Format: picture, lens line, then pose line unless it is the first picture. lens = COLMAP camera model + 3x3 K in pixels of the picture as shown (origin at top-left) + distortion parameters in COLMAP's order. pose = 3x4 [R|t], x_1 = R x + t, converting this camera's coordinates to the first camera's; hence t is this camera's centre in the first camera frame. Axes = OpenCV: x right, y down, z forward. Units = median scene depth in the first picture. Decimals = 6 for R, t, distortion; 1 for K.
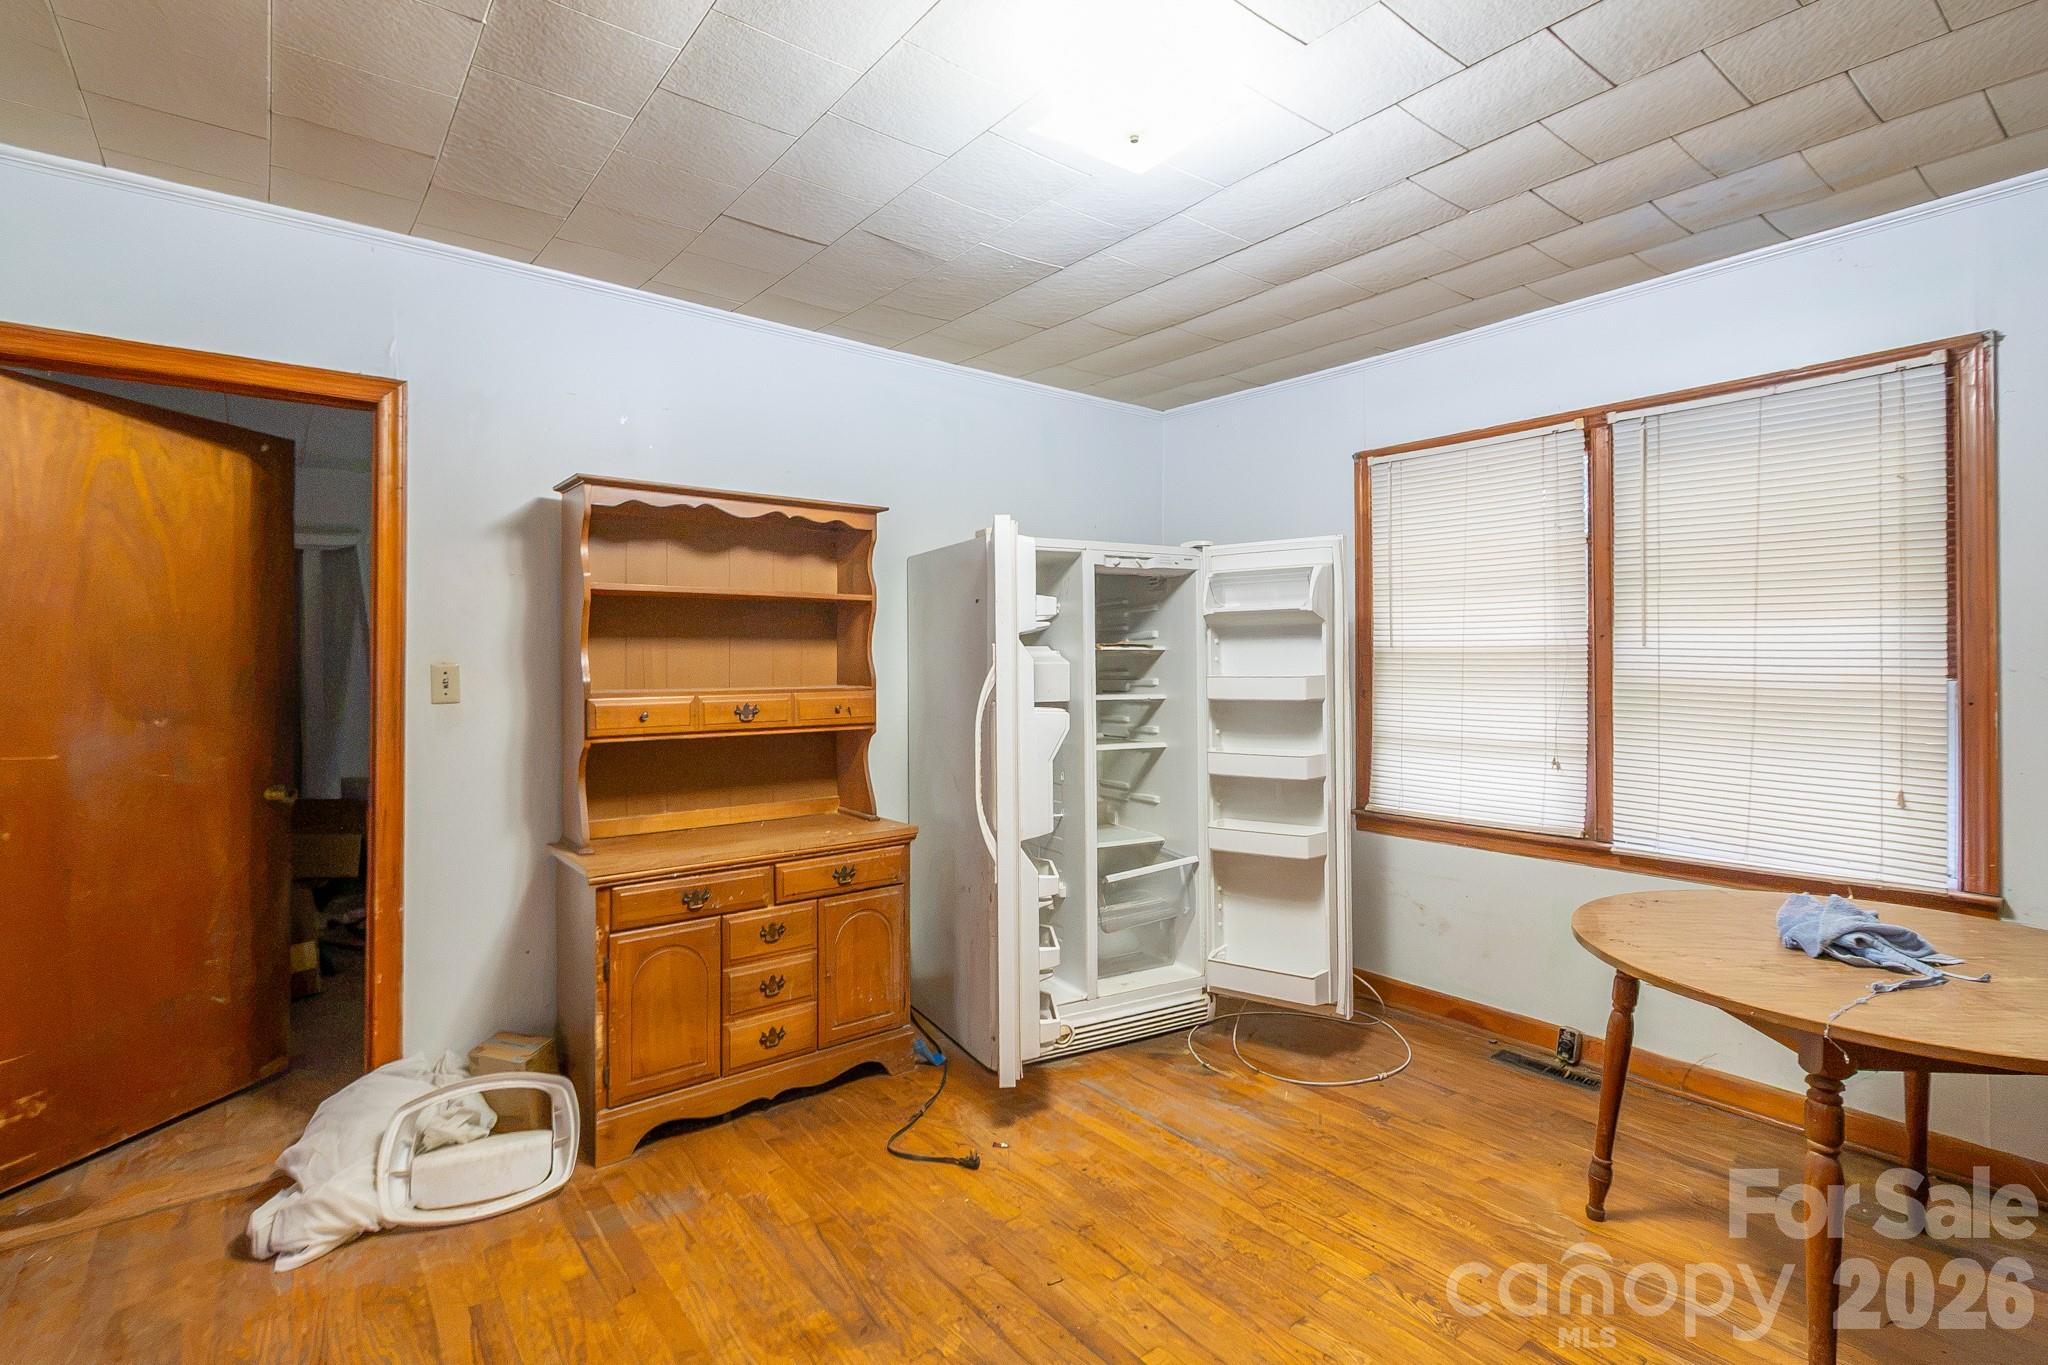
lens RADIAL K [[936.3, 0, 1060.8], [0, 936.3, 661.4], [0, 0, 1]] dist [0.004165, -0.002808]
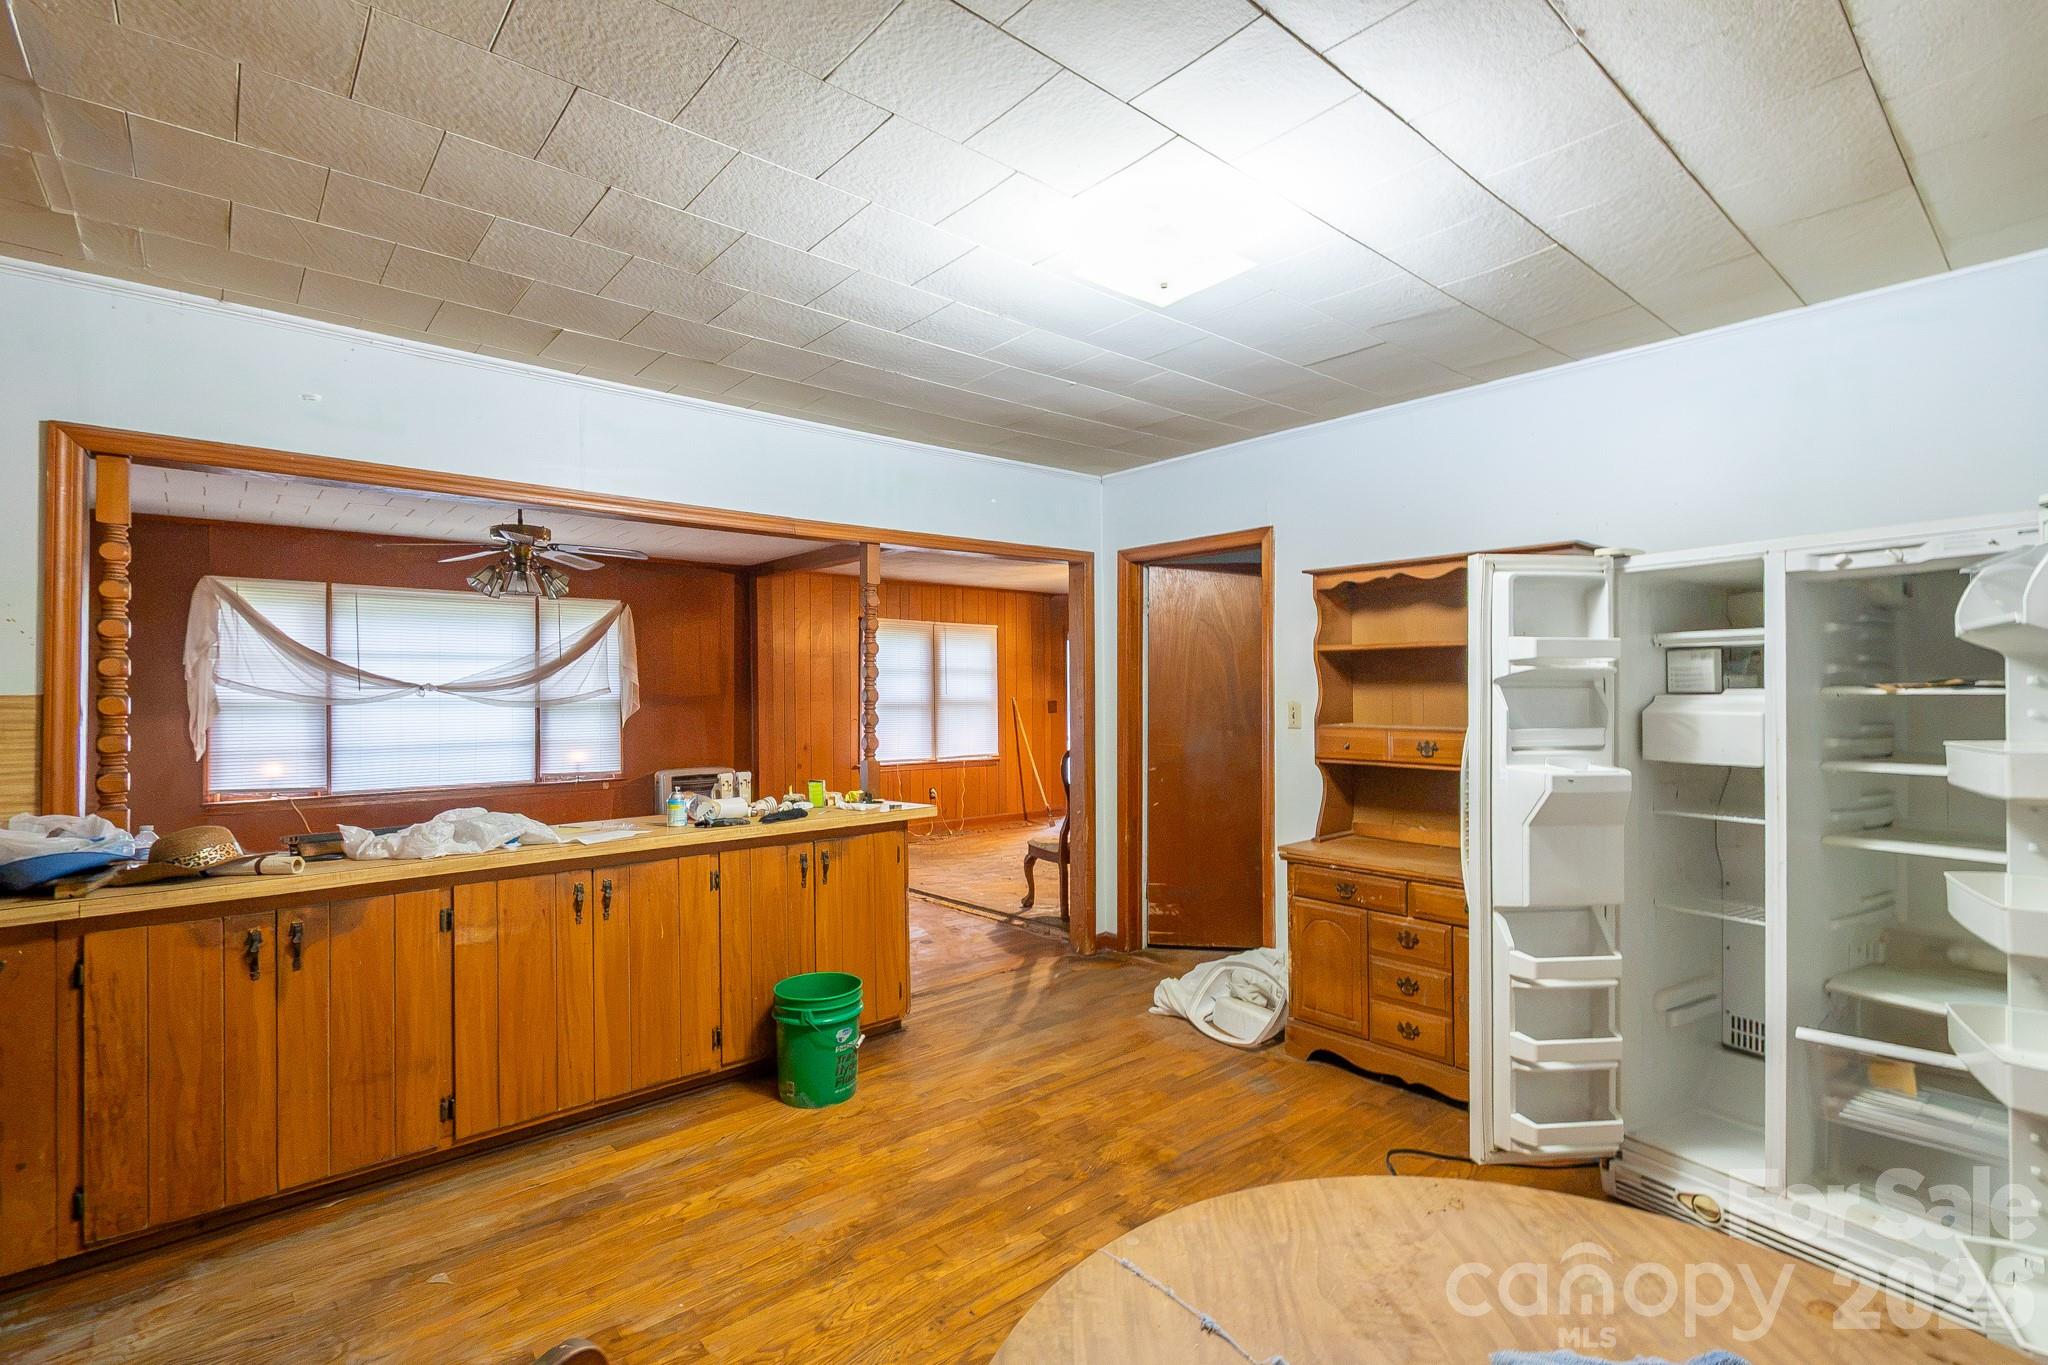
lens RADIAL K [[936.3, 0, 1053.5], [0, 936.3, 695.8], [0, 0, 1]] dist [0.004165, -0.002808]
pose [[0.065272, 0.009772, -0.997820, 0.836105], [0.004109, 0.999941, 0.010062, -0.025747], [0.997859, -0.004757, 0.065228, 0.504163]]
